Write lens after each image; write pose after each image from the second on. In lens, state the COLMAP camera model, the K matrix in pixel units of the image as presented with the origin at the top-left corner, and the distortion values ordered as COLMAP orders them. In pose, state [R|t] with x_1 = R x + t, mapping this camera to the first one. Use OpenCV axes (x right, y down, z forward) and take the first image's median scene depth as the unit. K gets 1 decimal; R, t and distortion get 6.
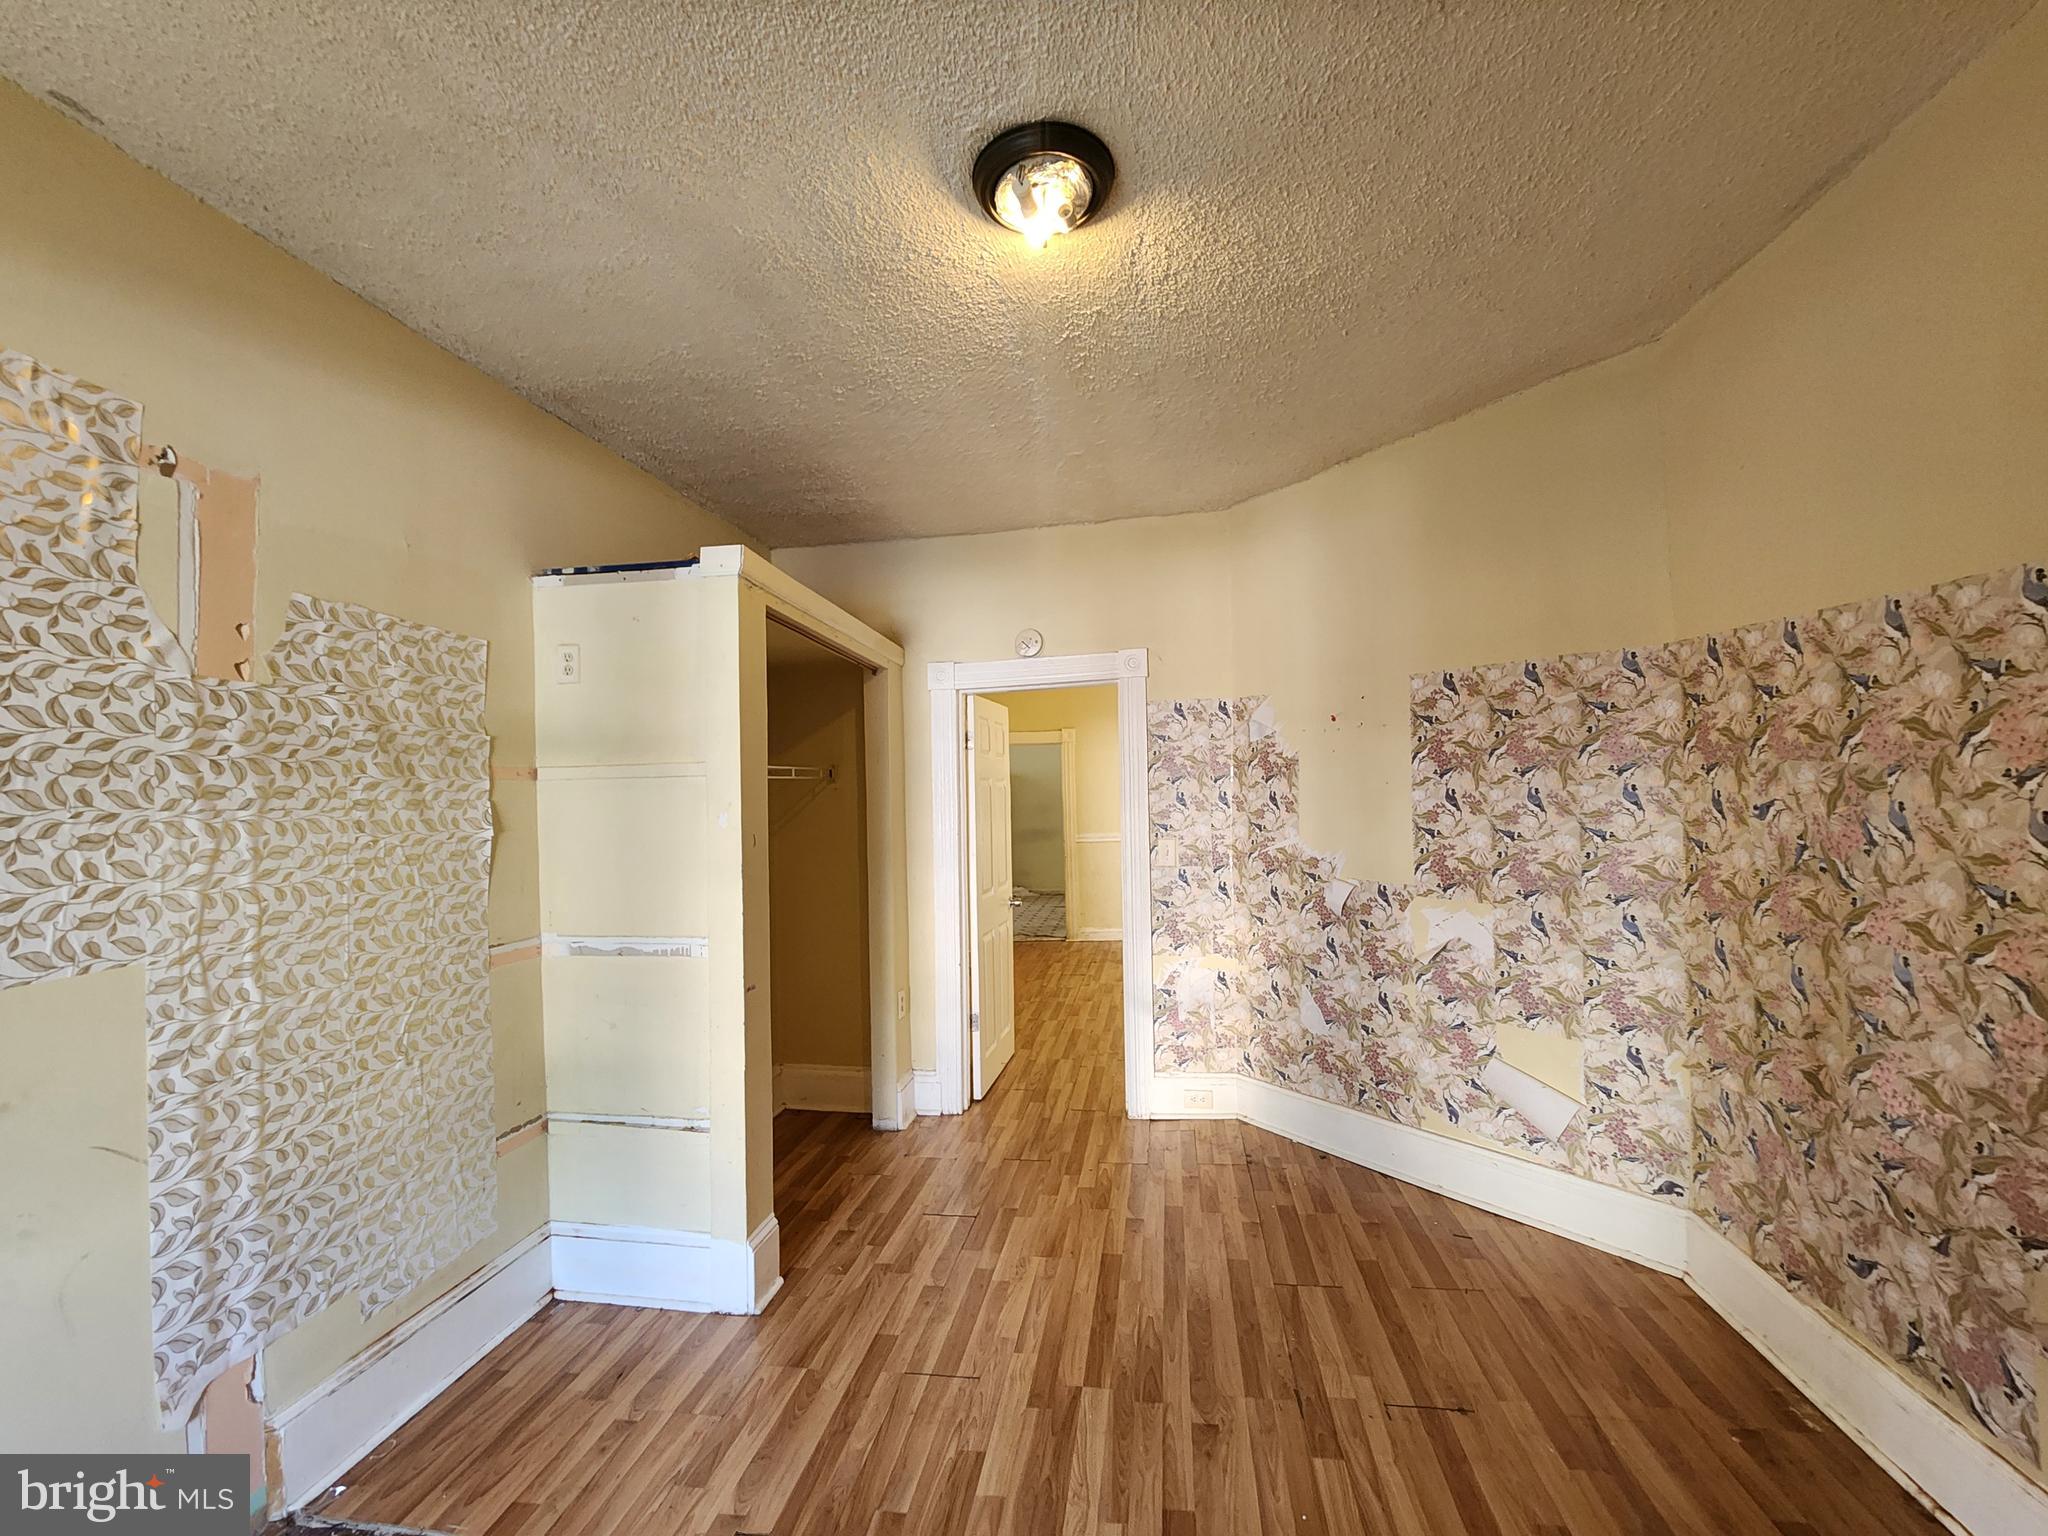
lens RADIAL K [[834.7, 0, 1042.7], [0, 834.7, 779.9], [0, 0, 1]] dist [-0.002068, -0.000745]
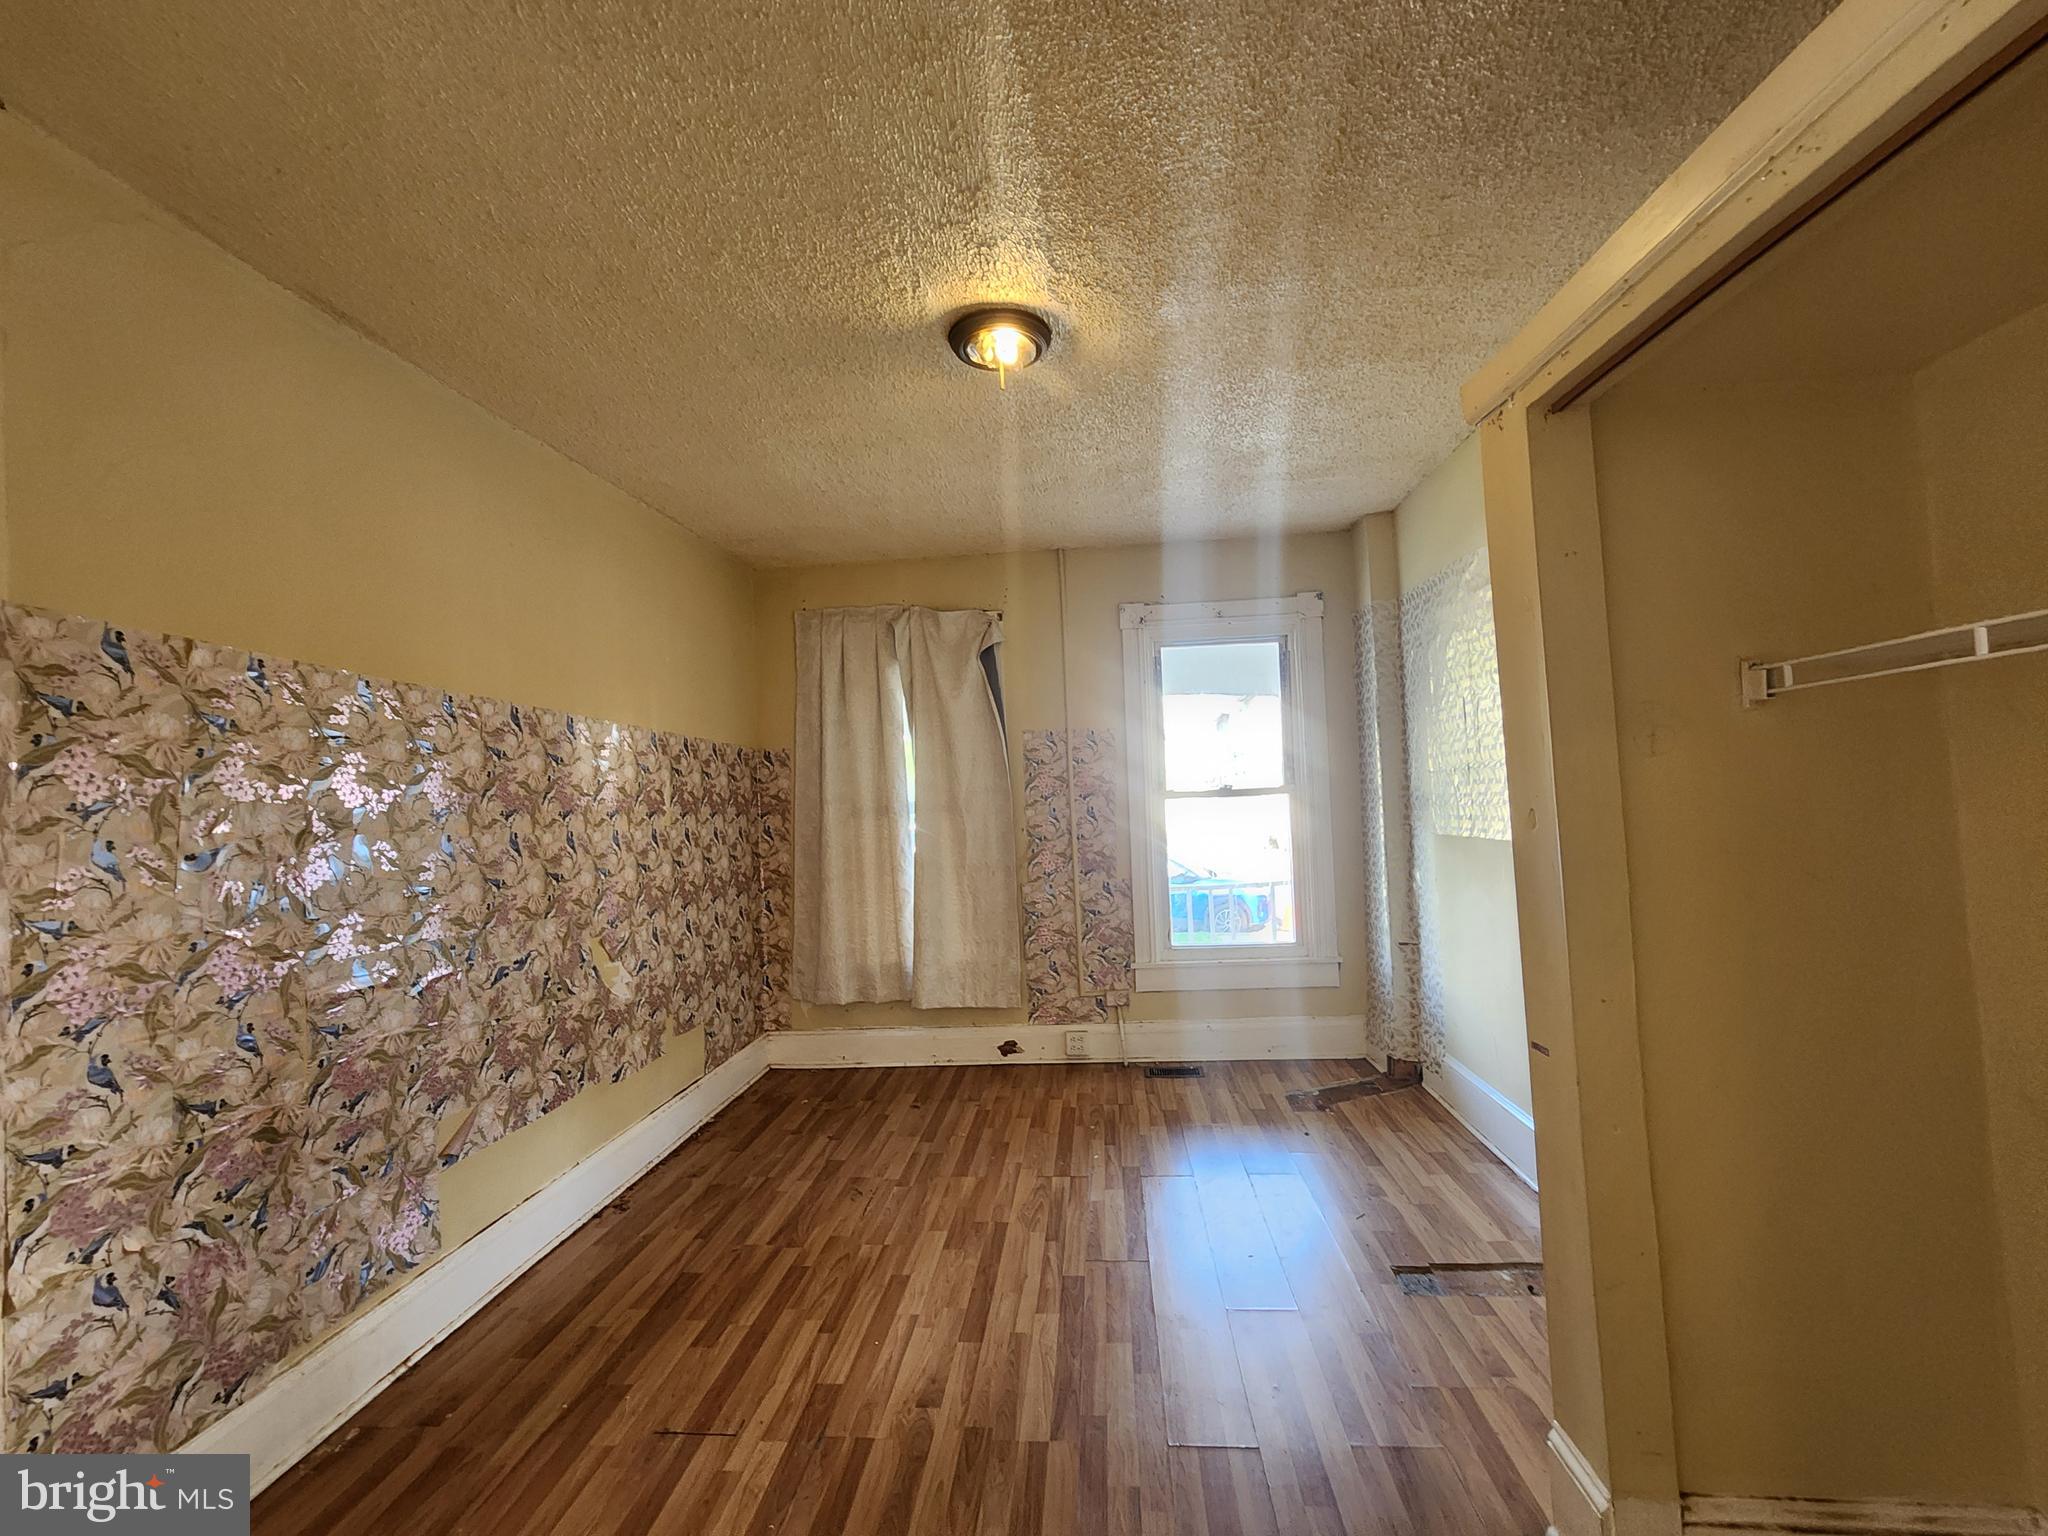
lens RADIAL K [[834.7, 0, 1042.7], [0, 834.7, 779.9], [0, 0, 1]] dist [-0.002068, -0.000745]
pose [[-0.994692, 0.071838, -0.073673, 0.073839], [0.074040, 0.996873, -0.027601, 0.044919], [0.071460, -0.032909, -0.996900, 2.032056]]
